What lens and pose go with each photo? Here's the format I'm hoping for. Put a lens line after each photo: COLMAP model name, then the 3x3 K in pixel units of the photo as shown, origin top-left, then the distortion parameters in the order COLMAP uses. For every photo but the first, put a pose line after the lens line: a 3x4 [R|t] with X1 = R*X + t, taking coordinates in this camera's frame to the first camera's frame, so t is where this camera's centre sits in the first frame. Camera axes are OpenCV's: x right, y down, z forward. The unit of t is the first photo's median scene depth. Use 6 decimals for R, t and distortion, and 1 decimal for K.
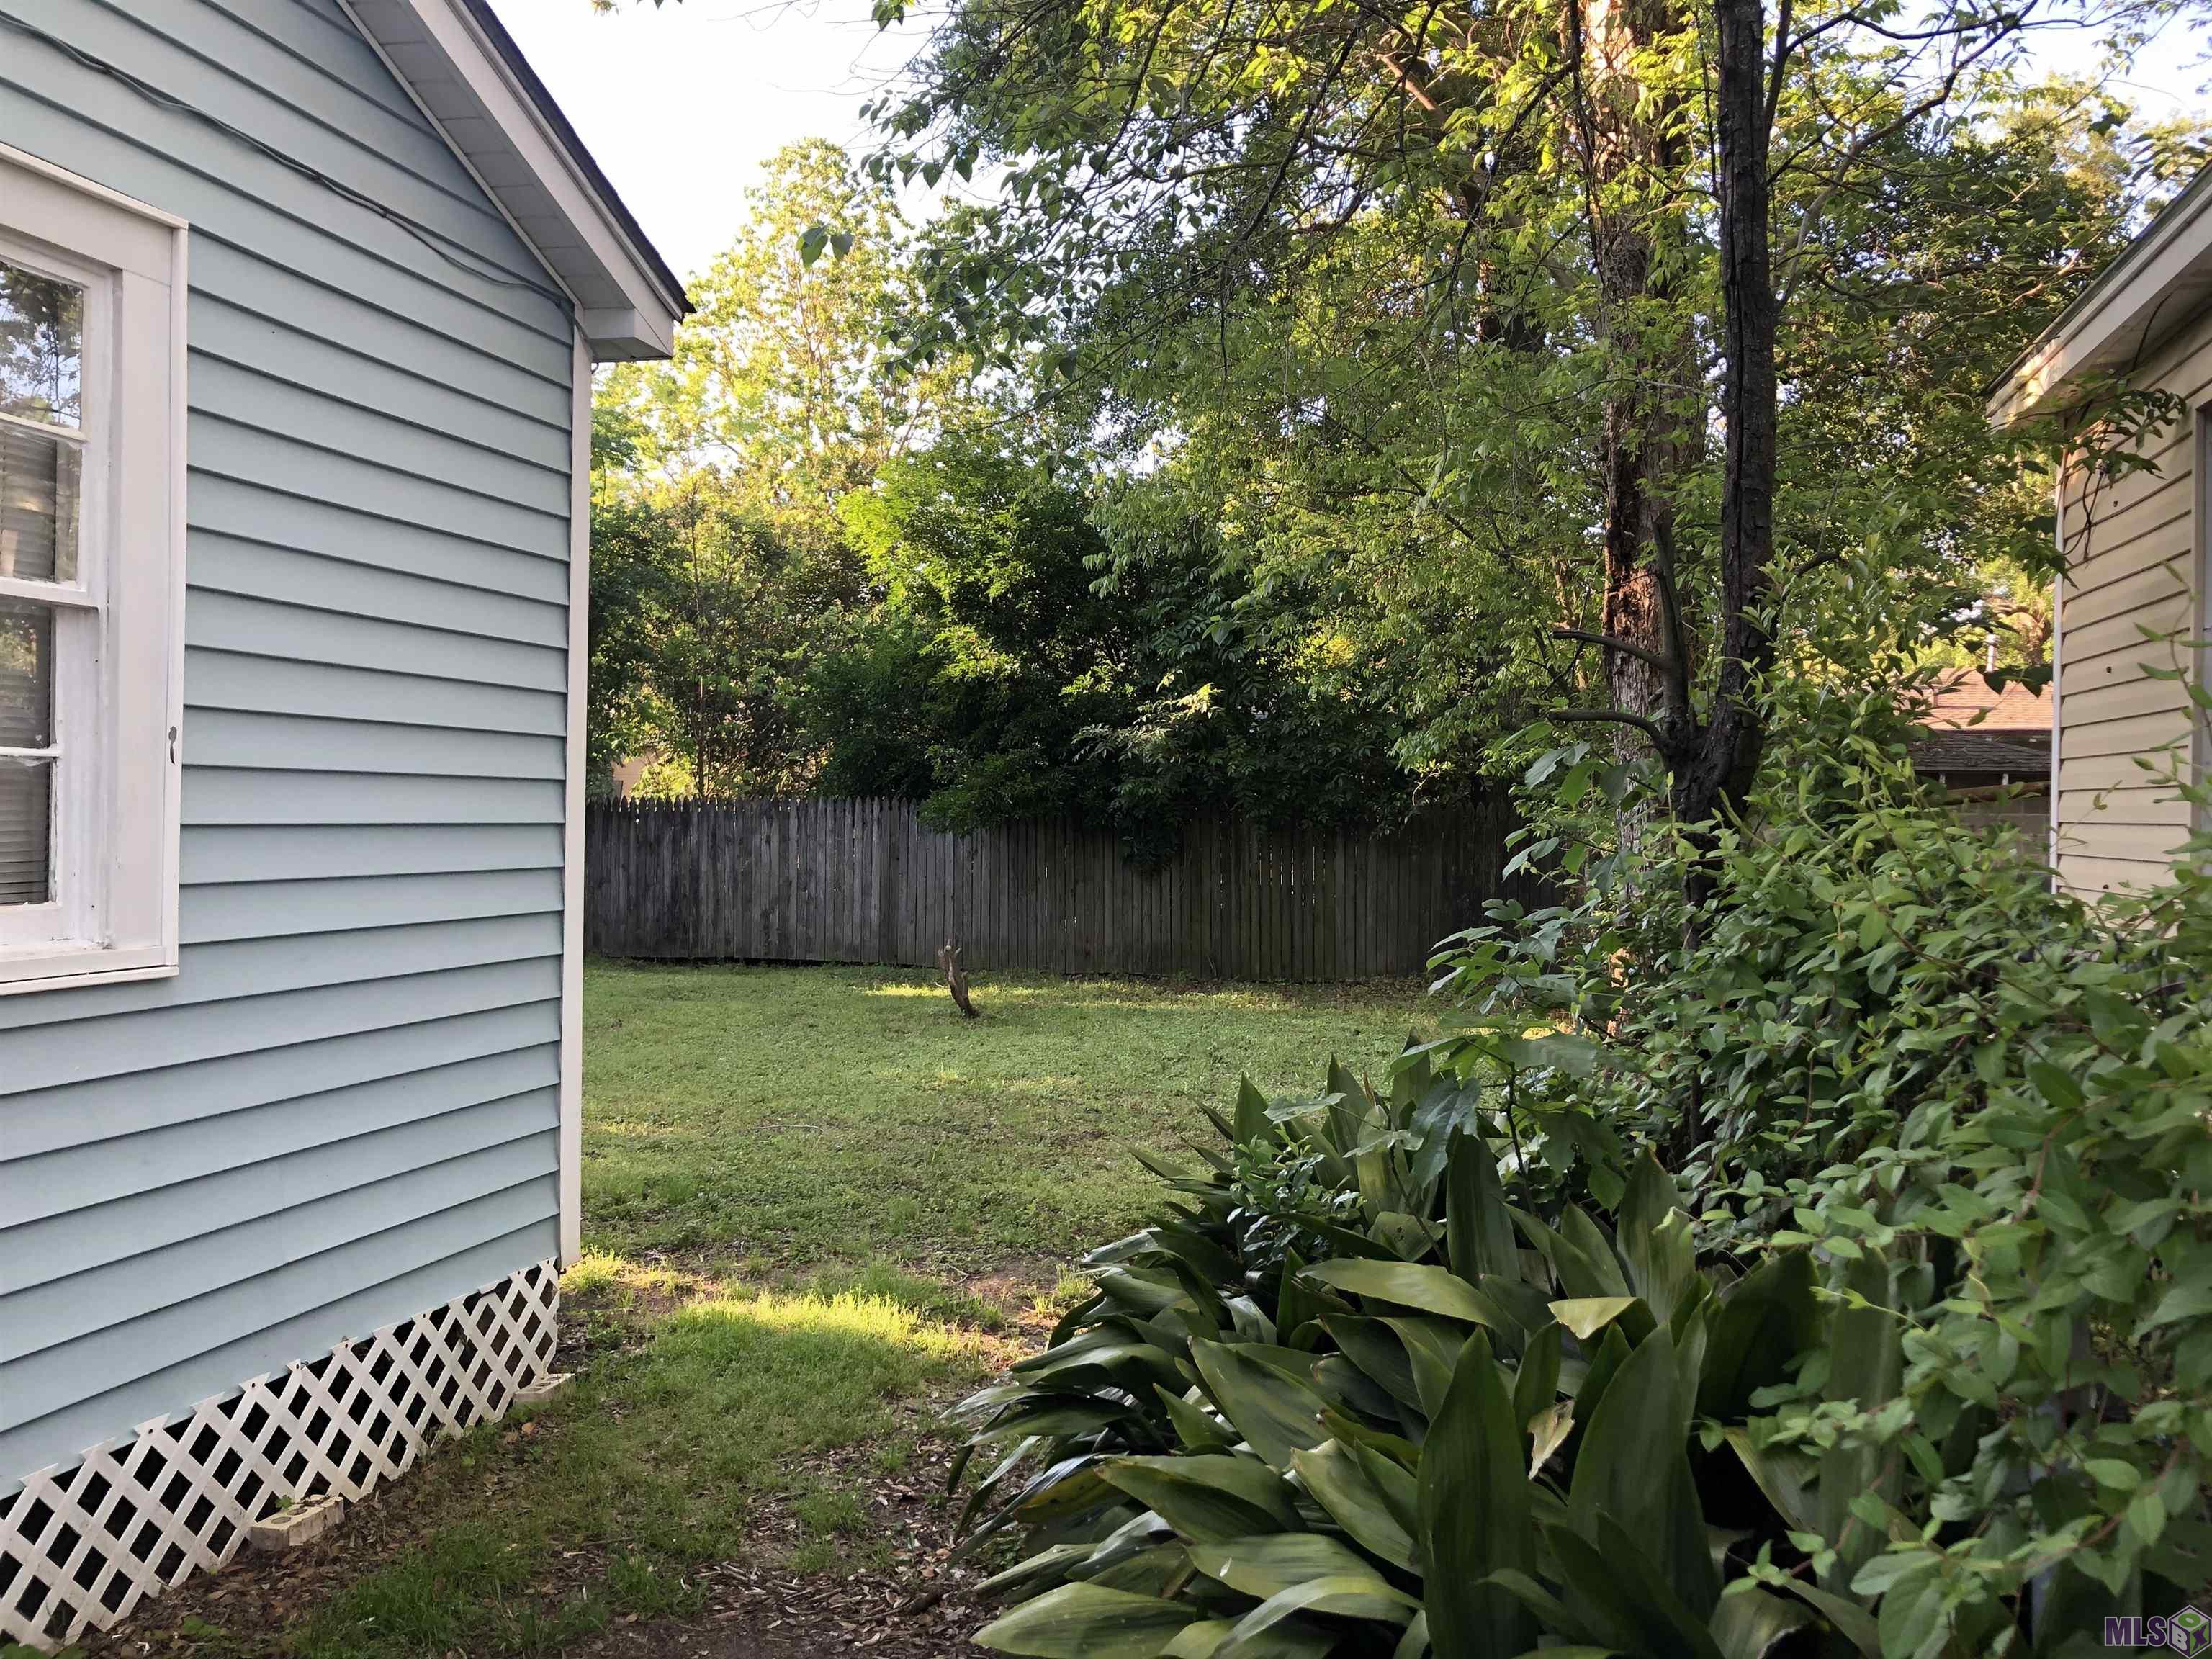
lens RADIAL K [[1794.1, 0, 1109.1], [0, 1794.1, 823.7], [0, 0, 1]] dist [0.024330, -0.020761]
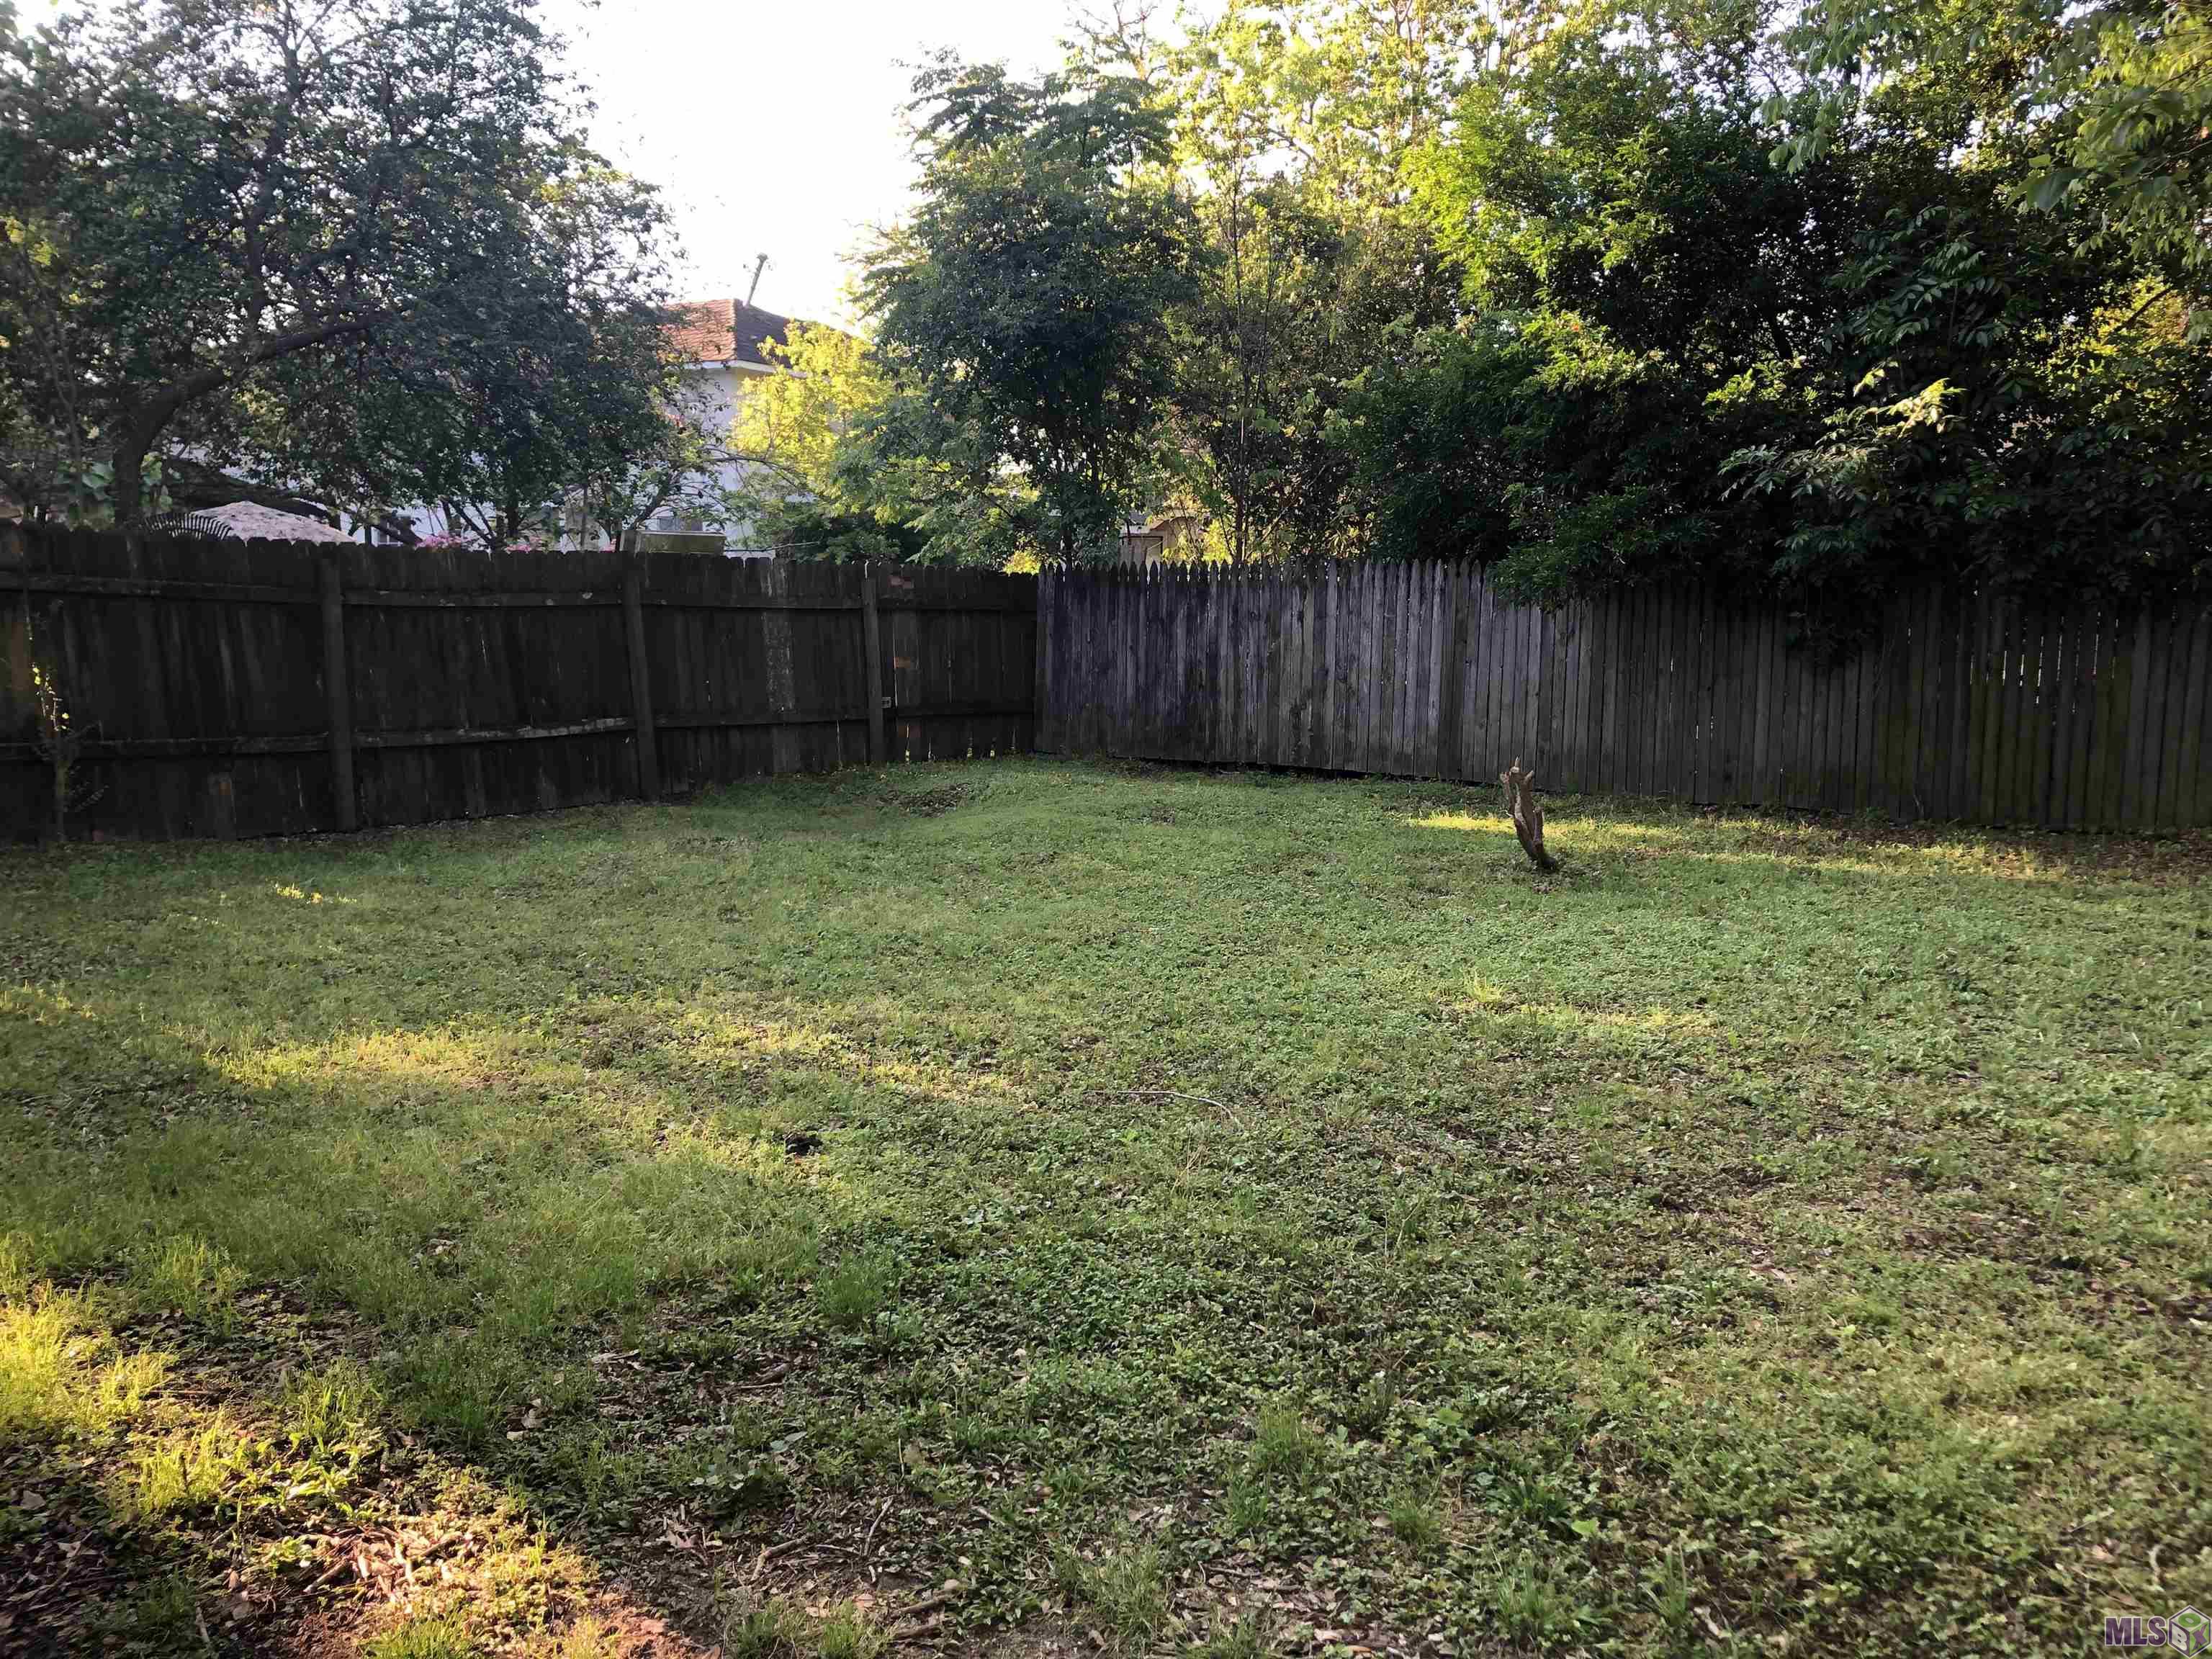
lens RADIAL K [[1794.1, 0, 1115.4], [0, 1794.1, 810.1], [0, 0, 1]] dist [0.024330, -0.020761]
pose [[0.944100, 0.043423, -0.326786, -0.007743], [-0.007435, 0.993839, 0.110581, 0.008244], [0.329575, -0.101969, 0.938607, 0.253096]]
